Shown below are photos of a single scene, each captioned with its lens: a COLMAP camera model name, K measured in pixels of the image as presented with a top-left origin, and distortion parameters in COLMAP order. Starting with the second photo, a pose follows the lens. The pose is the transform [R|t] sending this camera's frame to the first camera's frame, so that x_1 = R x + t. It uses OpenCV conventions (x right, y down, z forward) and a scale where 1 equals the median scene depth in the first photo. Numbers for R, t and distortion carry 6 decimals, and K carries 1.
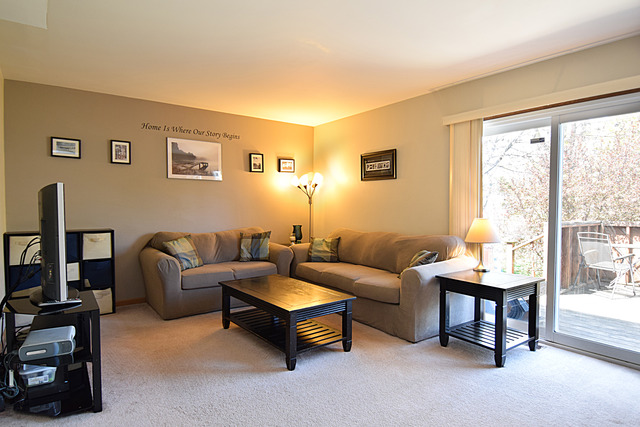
lens RADIAL K [[360.4, 0, 313.6], [0, 360.4, 217.3], [0, 0, 1]] dist [0.003074, -0.001047]
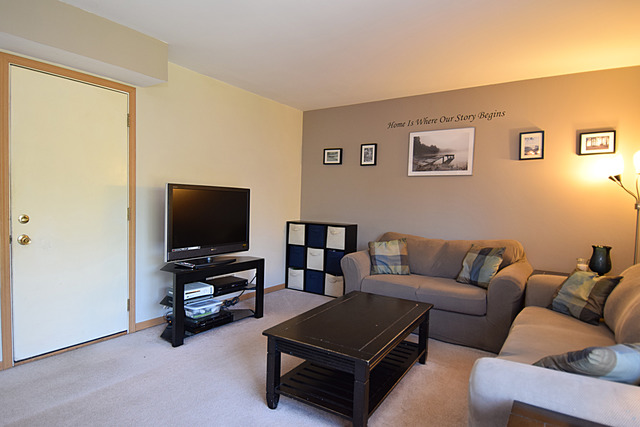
lens RADIAL K [[360.4, 0, 313.6], [0, 360.4, 217.3], [0, 0, 1]] dist [0.003074, -0.001047]
pose [[0.336765, 0.051845, -0.940160, 0.394837], [-0.057501, 0.997752, 0.034423, -0.019579], [0.939831, 0.042468, 0.338989, 0.448993]]
